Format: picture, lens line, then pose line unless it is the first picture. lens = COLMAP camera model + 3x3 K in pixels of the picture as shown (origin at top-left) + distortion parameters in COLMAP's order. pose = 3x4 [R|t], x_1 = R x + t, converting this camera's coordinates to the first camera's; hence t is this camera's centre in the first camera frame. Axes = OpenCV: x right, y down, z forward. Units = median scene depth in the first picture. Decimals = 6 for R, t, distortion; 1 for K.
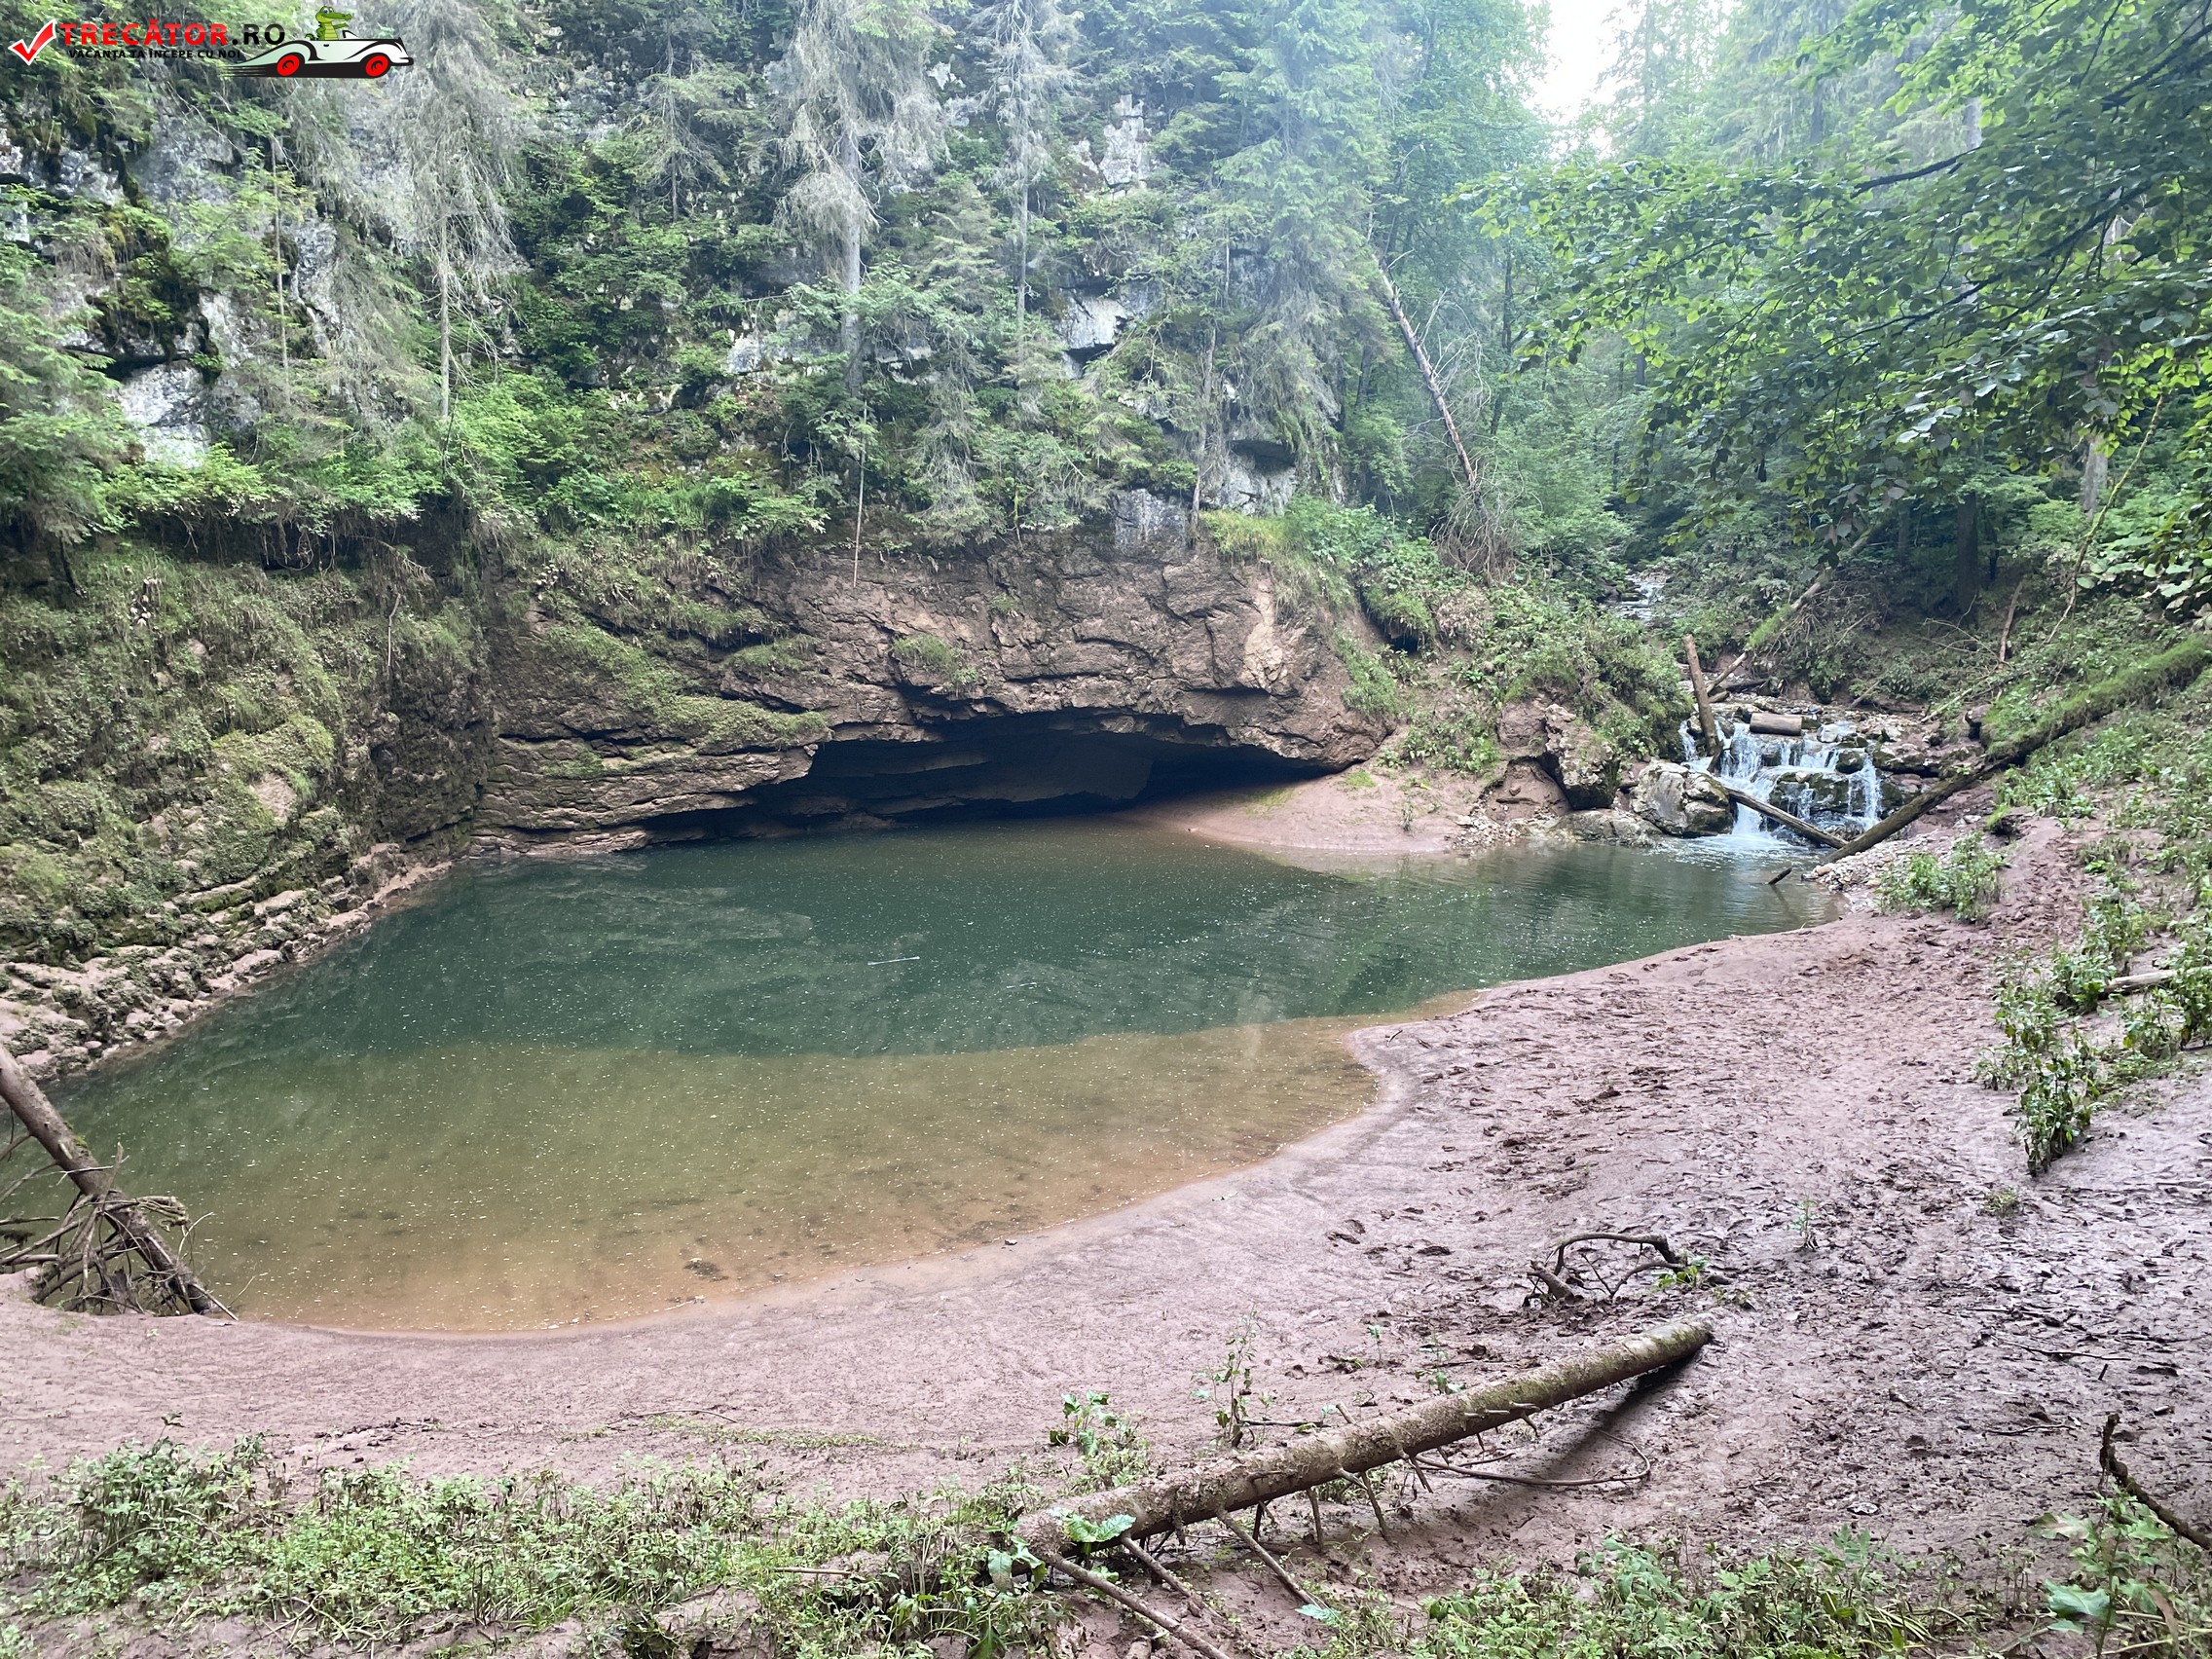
lens RADIAL K [[1684.0, 0, 1097.2], [0, 1684.0, 819.6], [0, 0, 1]] dist [0.021512, -0.016891]
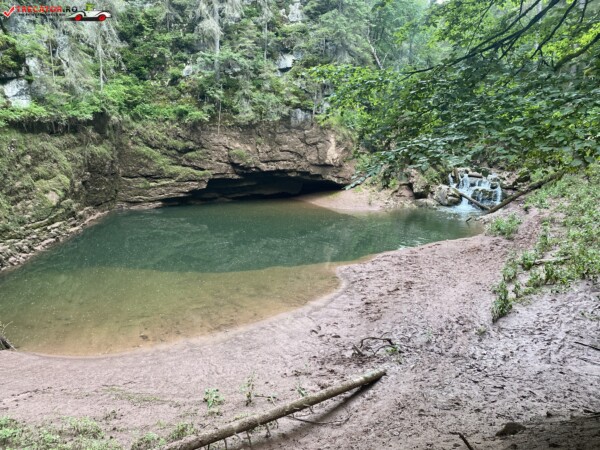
lens RADIAL K [[456.8, 0, 301.5], [0, 456.8, 223.8], [0, 0, 1]] dist [0.021512, -0.016891]
pose [[0.999721, 0.013357, -0.019476, 0.057300], [-0.011722, 0.996582, 0.081777, -0.031762], [0.020502, -0.081526, 0.996460, 0.002775]]
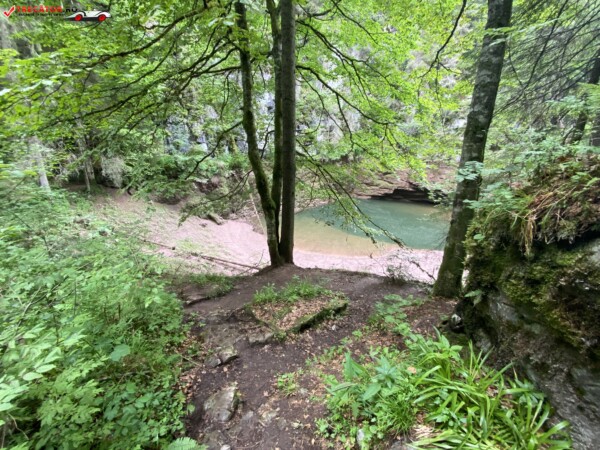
lens RADIAL K [[241.8, 0, 297.7], [0, 241.8, 226.4], [0, 0, 1]] dist [0.020386, -0.018469]
pose [[0.592168, 0.275171, -0.757376, 0.422907], [-0.109152, 0.958617, 0.262943, -0.119760], [0.798388, -0.073037, 0.597697, 0.033623]]
